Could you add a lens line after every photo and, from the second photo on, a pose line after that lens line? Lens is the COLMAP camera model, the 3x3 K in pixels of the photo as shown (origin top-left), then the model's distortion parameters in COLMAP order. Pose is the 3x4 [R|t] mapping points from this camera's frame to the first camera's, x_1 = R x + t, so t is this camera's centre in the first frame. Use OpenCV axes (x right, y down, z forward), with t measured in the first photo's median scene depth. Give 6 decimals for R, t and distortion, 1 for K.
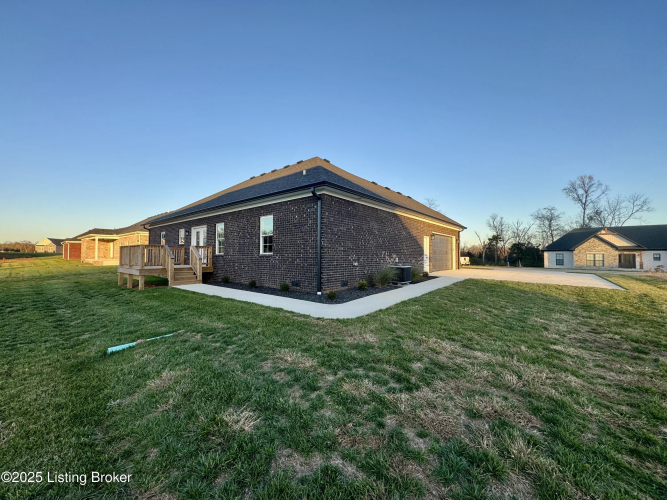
lens RADIAL K [[265.0, 0, 335.7], [0, 265.0, 249.3], [0, 0, 1]] dist [-0.004250, 0.000819]
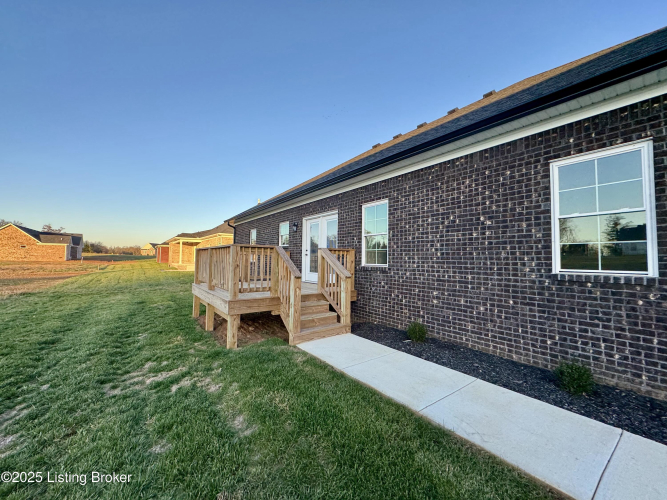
lens RADIAL K [[265.0, 0, 333.9], [0, 265.0, 248.9], [0, 0, 1]] dist [-0.004250, 0.000819]
pose [[0.973729, 0.003005, -0.227691, -0.294148], [-0.007605, 0.999784, -0.019330, -0.001913], [0.227584, 0.020553, 0.973542, 0.379260]]
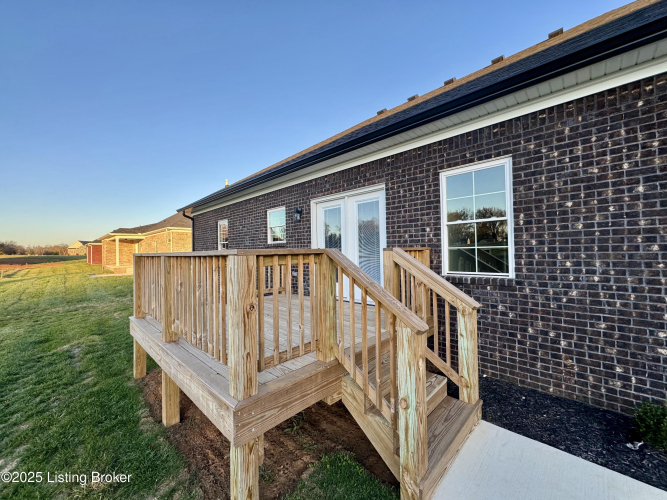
lens RADIAL K [[265.0, 0, 332.3], [0, 265.0, 246.0], [0, 0, 1]] dist [-0.004250, 0.000819]
pose [[0.996667, -0.024812, -0.077714, -0.416134], [0.025166, 0.999677, 0.003588, -0.013112], [0.077600, -0.005531, 0.996969, 0.525455]]
